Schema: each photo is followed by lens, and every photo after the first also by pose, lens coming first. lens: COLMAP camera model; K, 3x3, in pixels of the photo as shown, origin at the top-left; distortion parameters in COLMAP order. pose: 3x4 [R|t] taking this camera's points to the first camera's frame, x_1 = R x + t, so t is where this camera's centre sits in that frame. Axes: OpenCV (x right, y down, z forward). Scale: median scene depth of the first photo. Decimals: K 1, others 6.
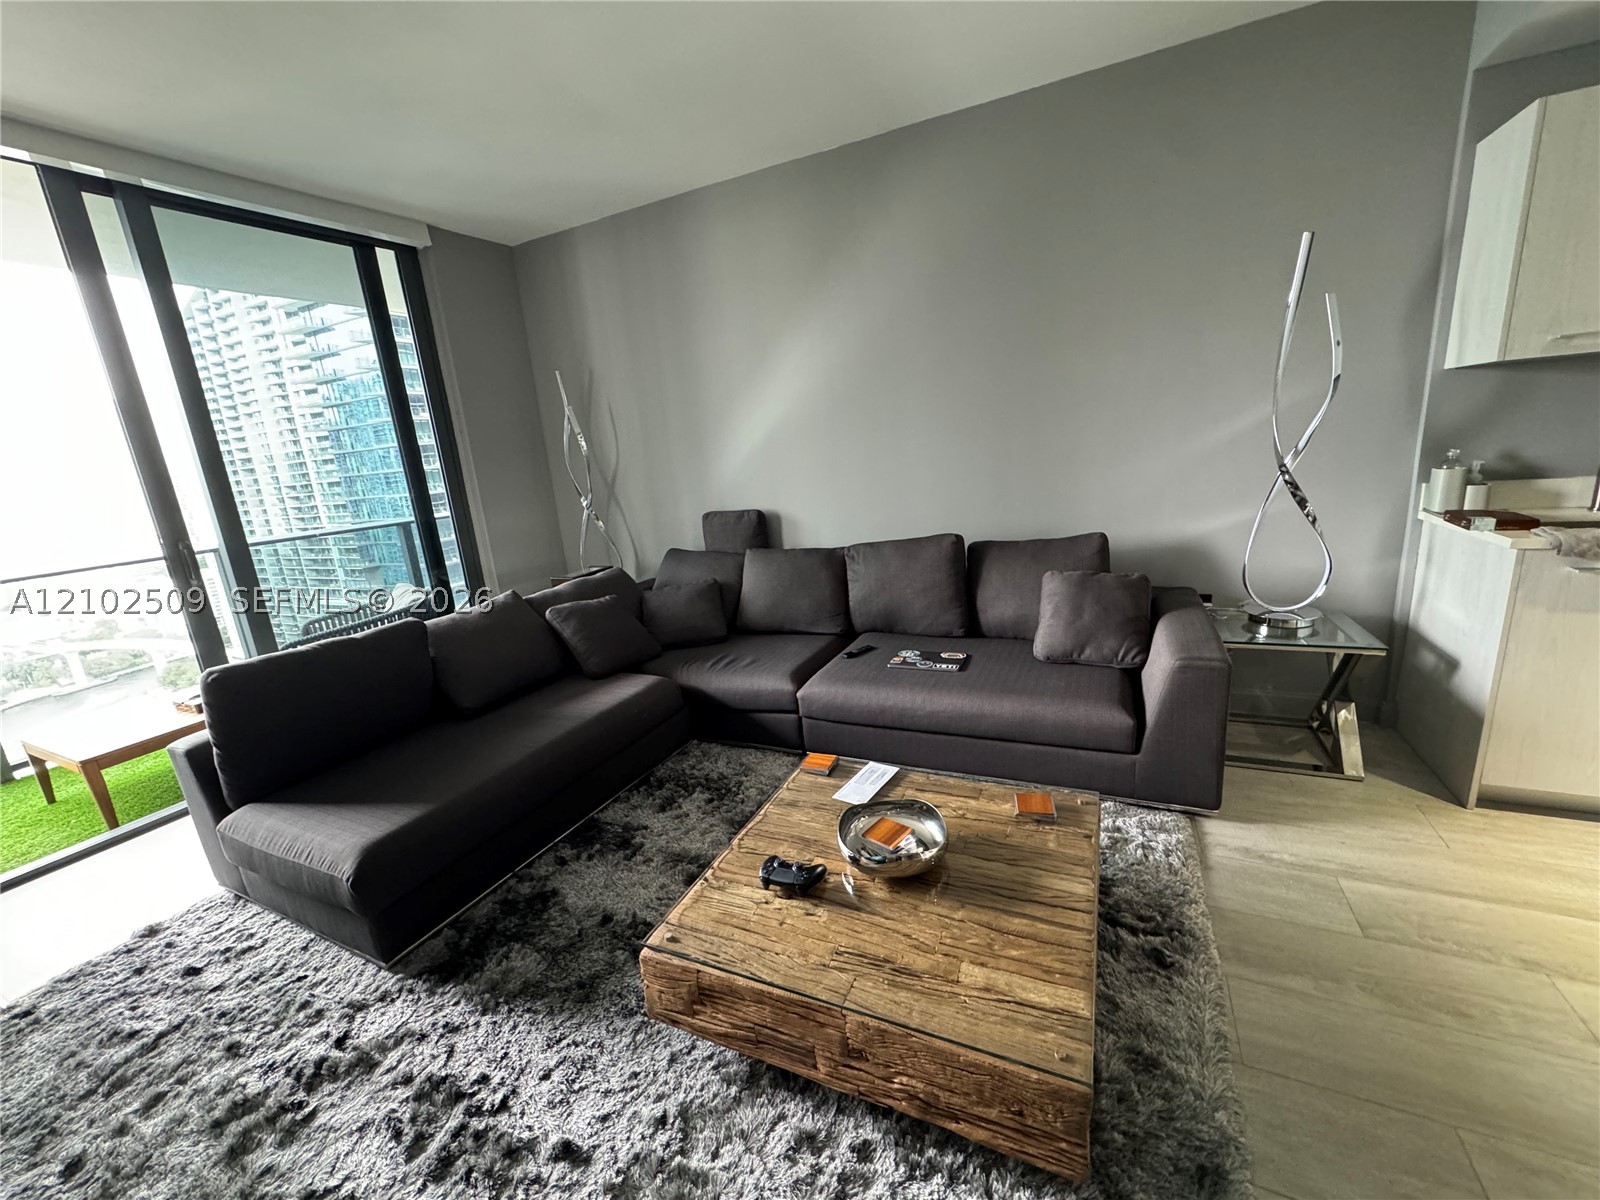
lens RADIAL K [[636.1, 0, 801.4], [0, 636.1, 600.3], [0, 0, 1]] dist [-0.002952, 0.001312]
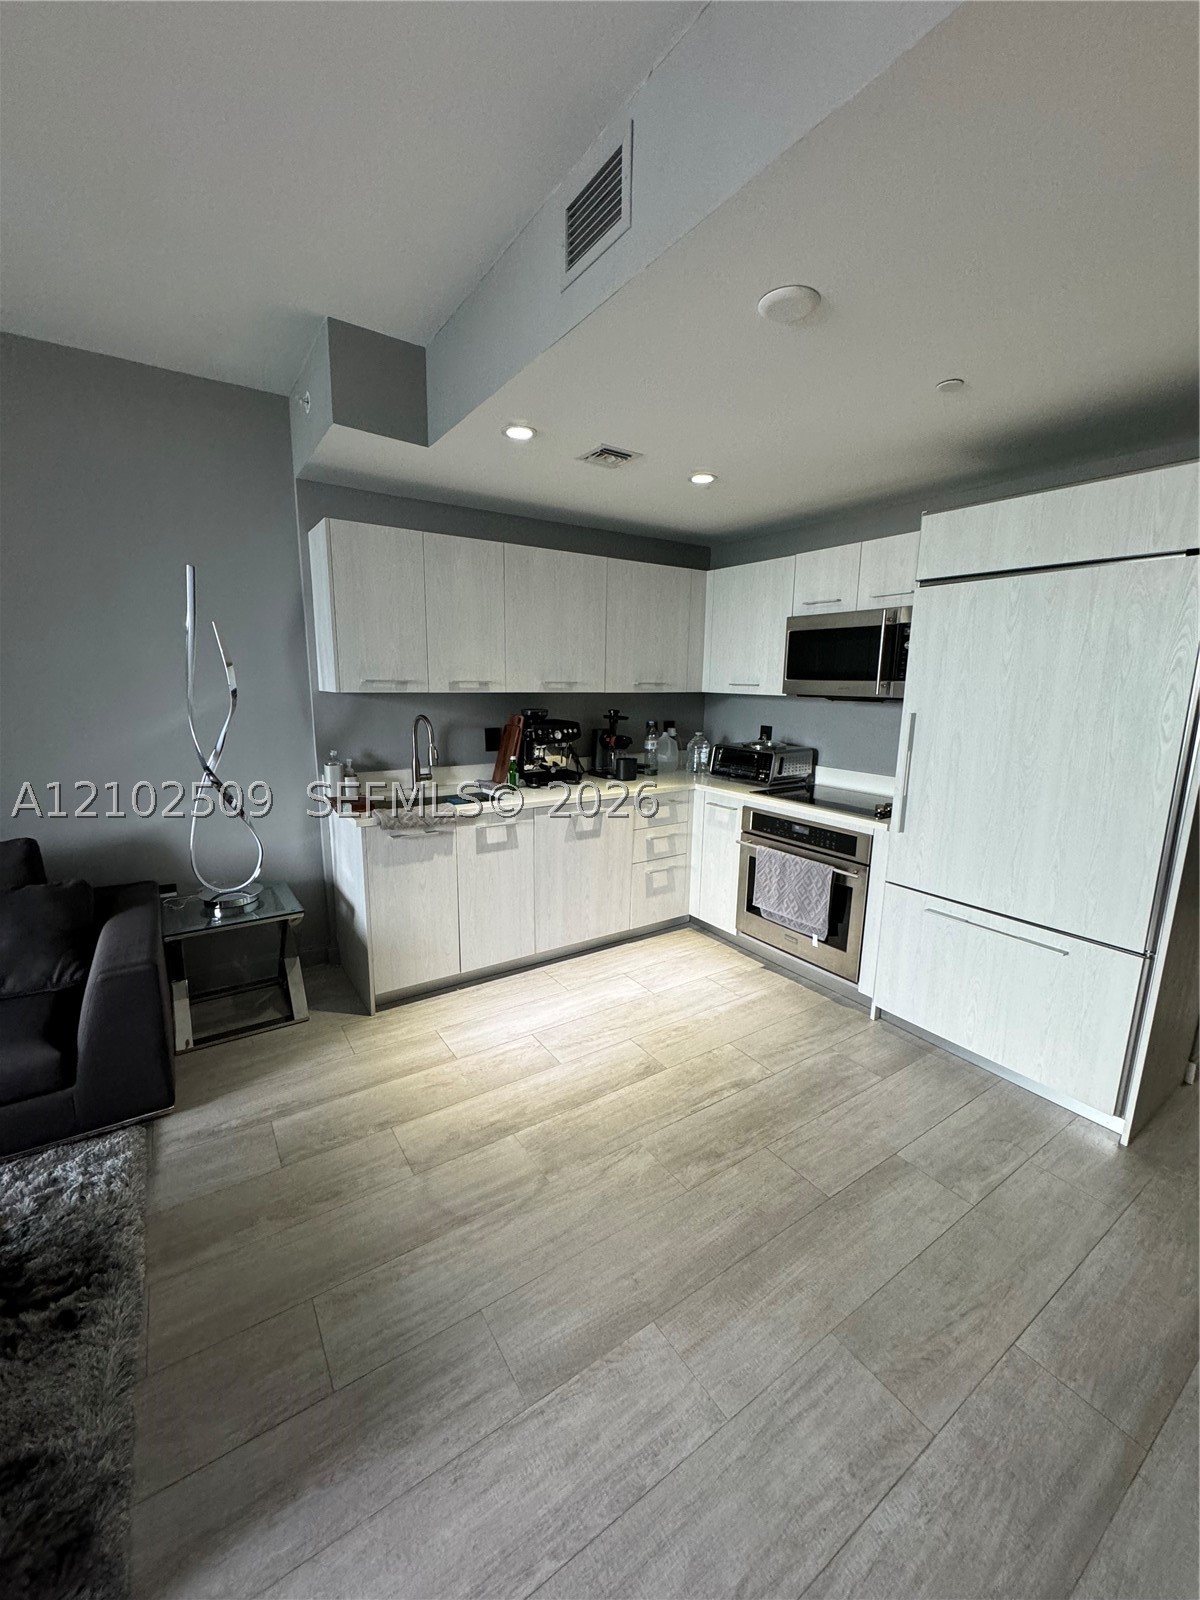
lens RADIAL K [[636.1, 0, 599.1], [0, 636.1, 802.8], [0, 0, 1]] dist [-0.002952, 0.001312]
pose [[0.509491, -0.075480, 0.857159, 0.162522], [0.149633, 0.988740, -0.001875, -0.044725], [-0.847366, 0.129214, 0.515049, -0.163803]]
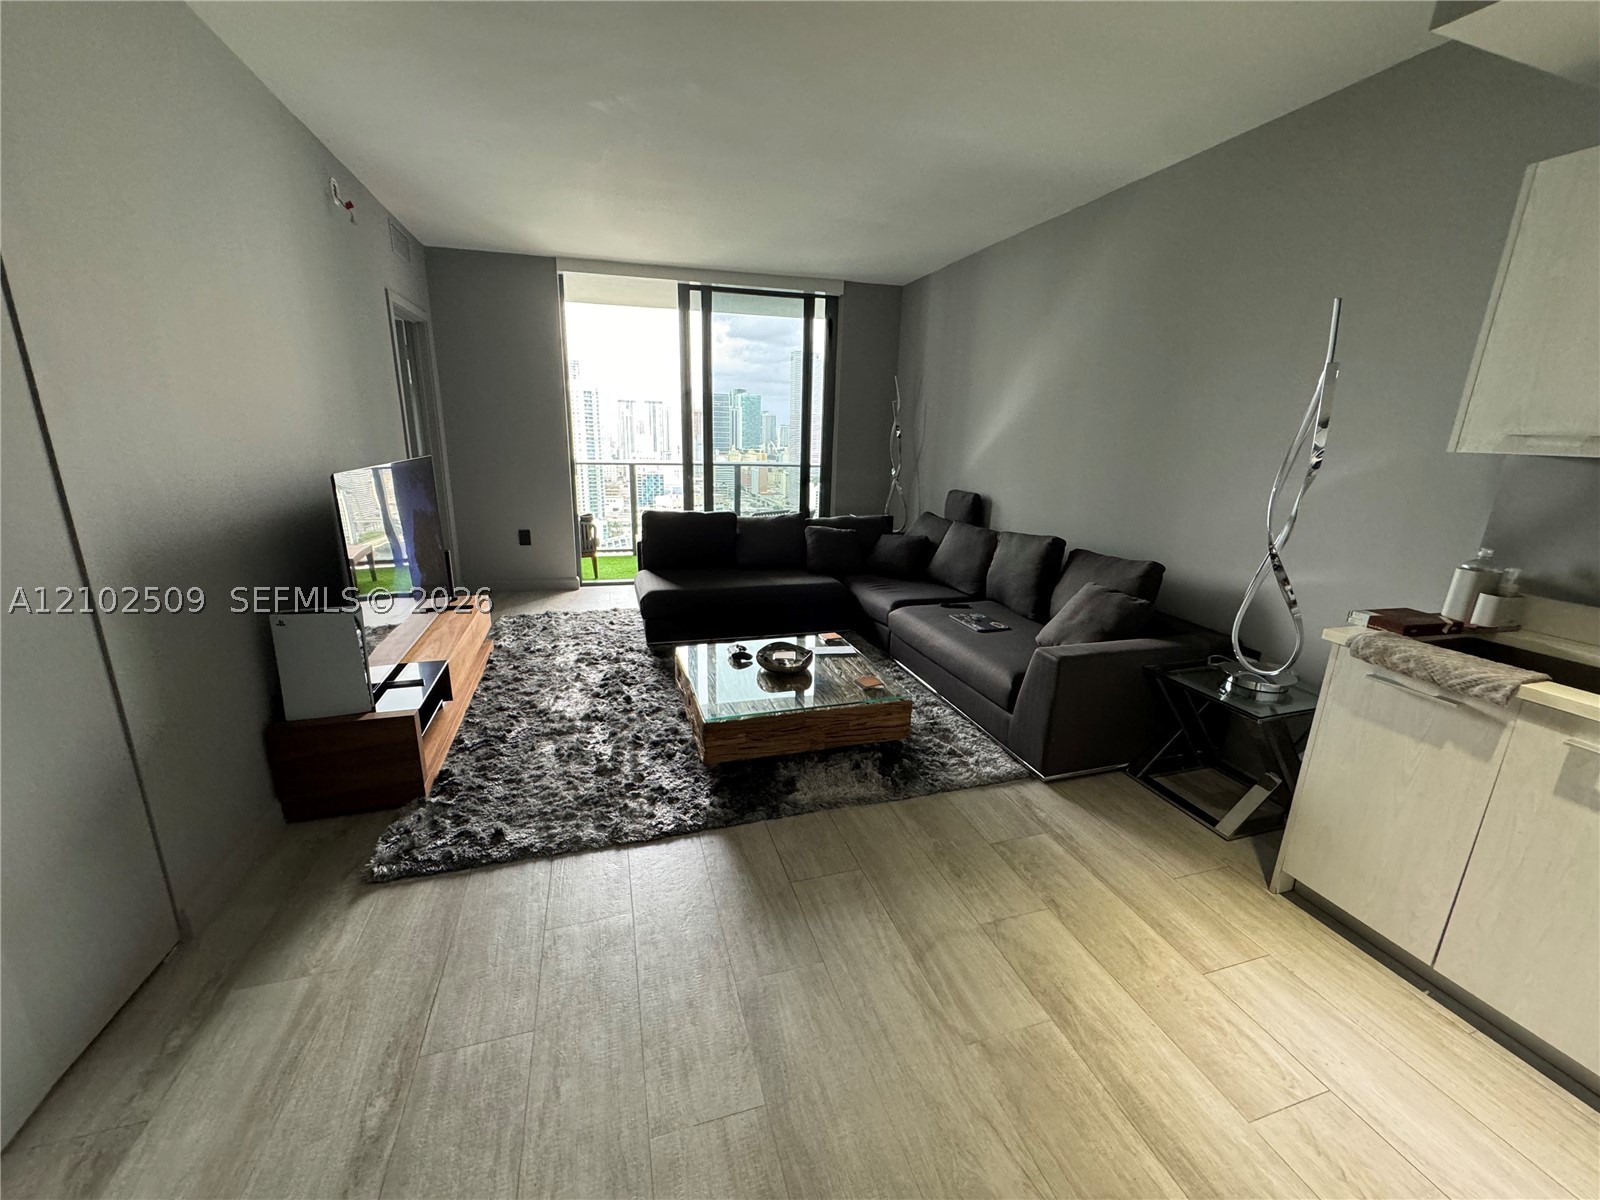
lens RADIAL K [[636.1, 0, 806.0], [0, 636.1, 603.0], [0, 0, 1]] dist [-0.002952, 0.001312]
pose [[0.676139, 0.291497, -0.676658, 1.067807], [-0.256355, 0.954097, 0.154857, -0.070760], [0.690737, 0.068760, 0.719829, -0.252592]]
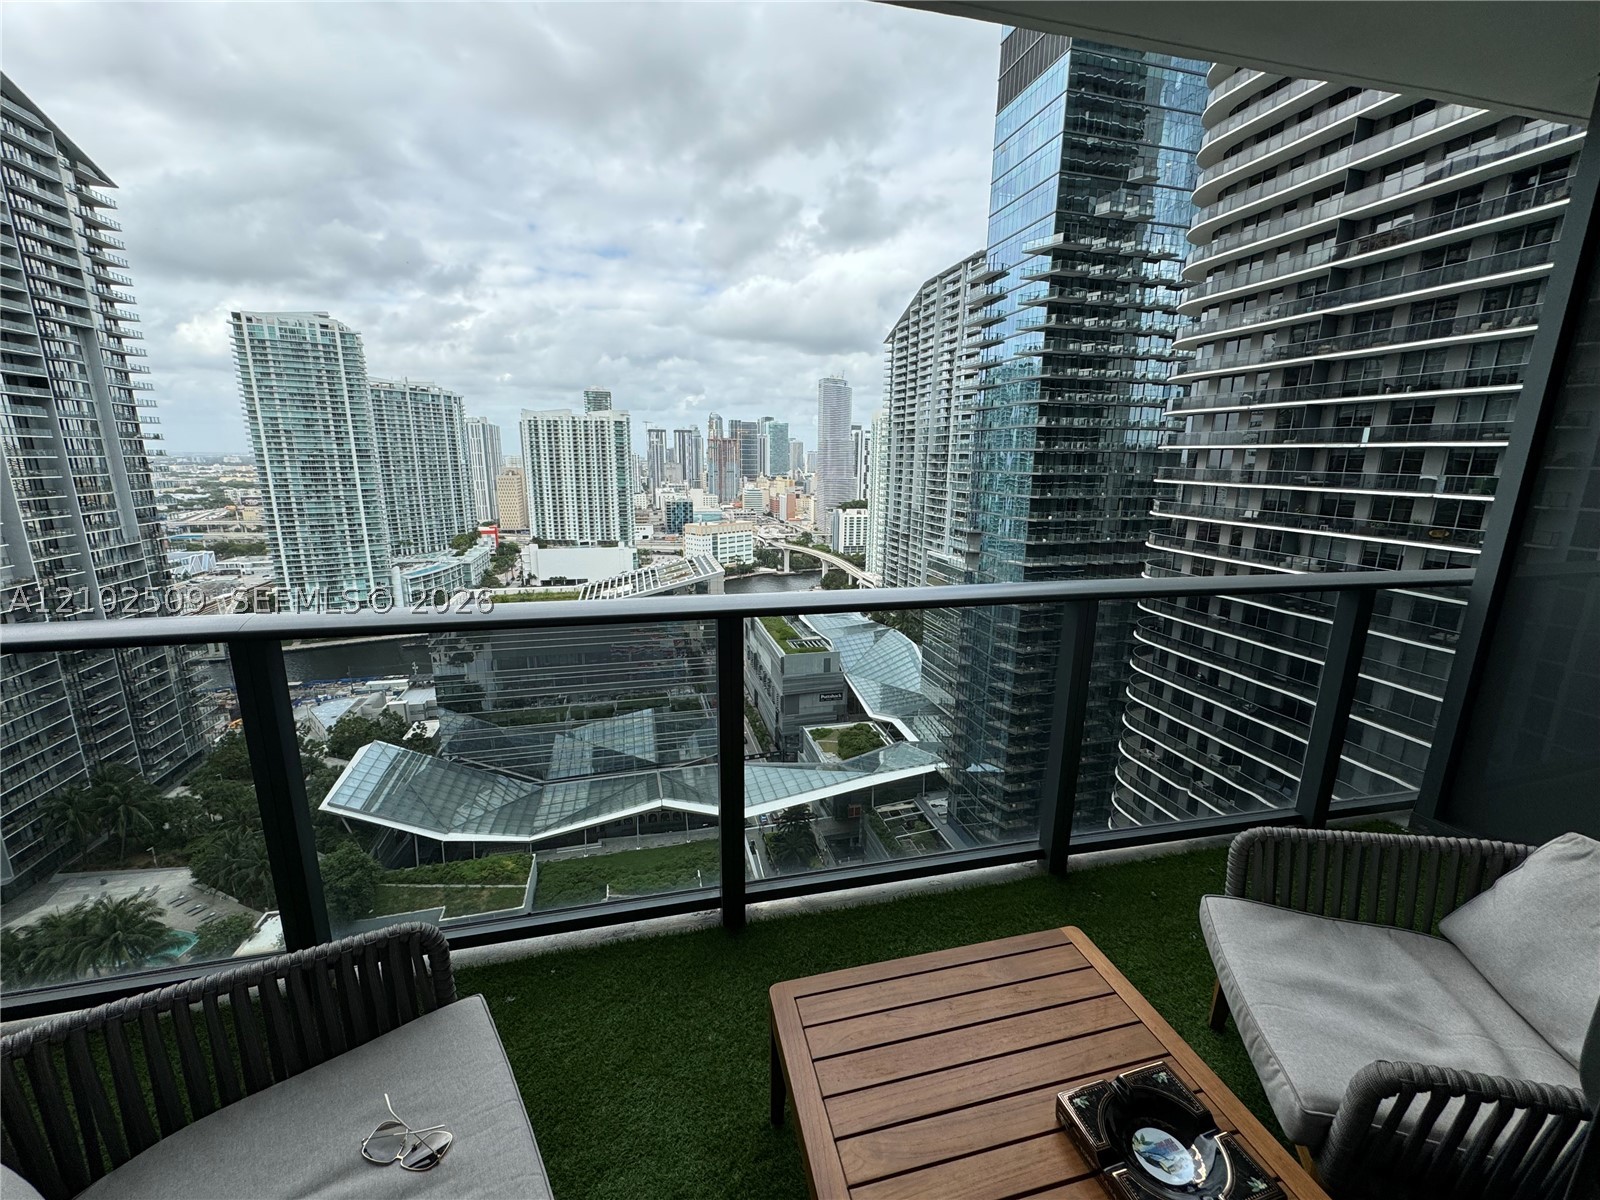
lens RADIAL K [[636.1, 0, 800.4], [0, 636.1, 598.4], [0, 0, 1]] dist [-0.002952, 0.001312]
pose [[0.642738, 0.257372, -0.721559, -0.477802], [-0.246260, 0.961300, 0.123526, -0.059471], [0.725427, 0.098297, 0.681244, 0.341192]]
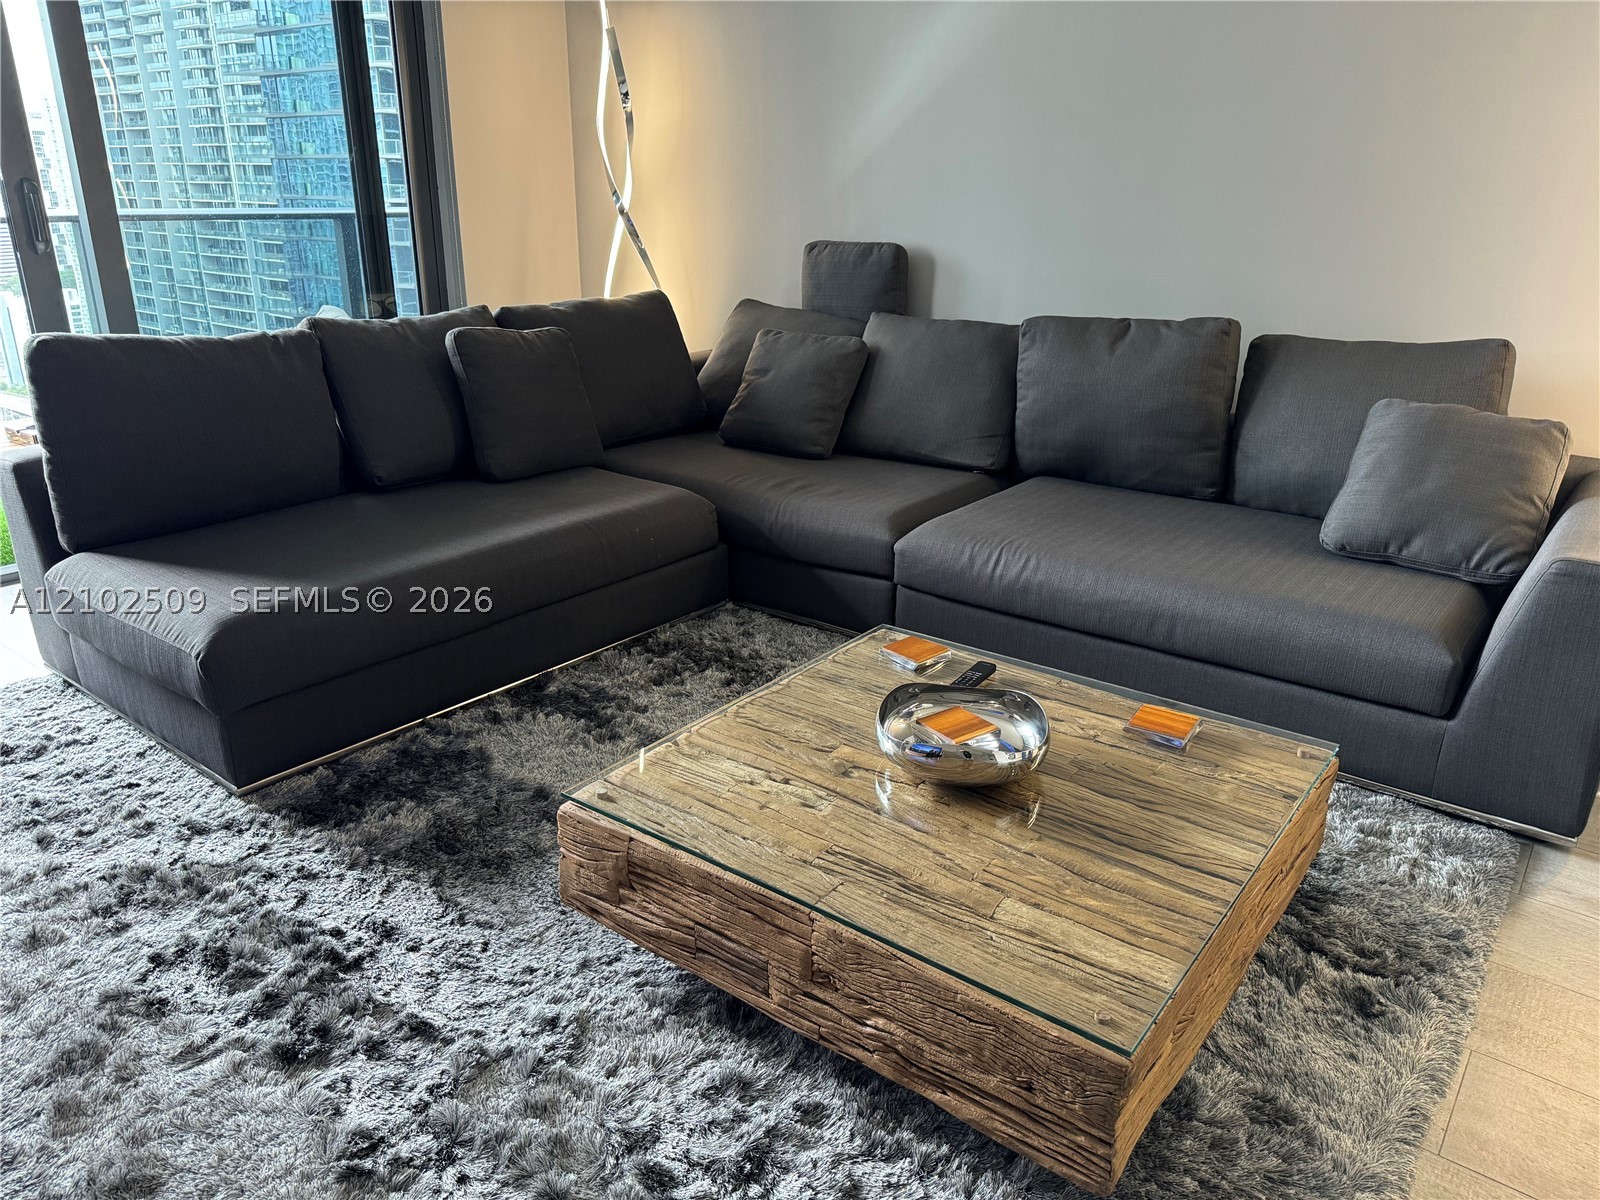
lens RADIAL K [[1129.1, 0, 798.6], [0, 1129.1, 603.8], [0, 0, 1]] dist [0.030806, -0.030454]
pose [[0.972405, 0.164779, -0.165155, 0.112221], [-0.143485, 0.980599, 0.133555, 0.088206], [0.183958, -0.106172, 0.977183, -0.091632]]
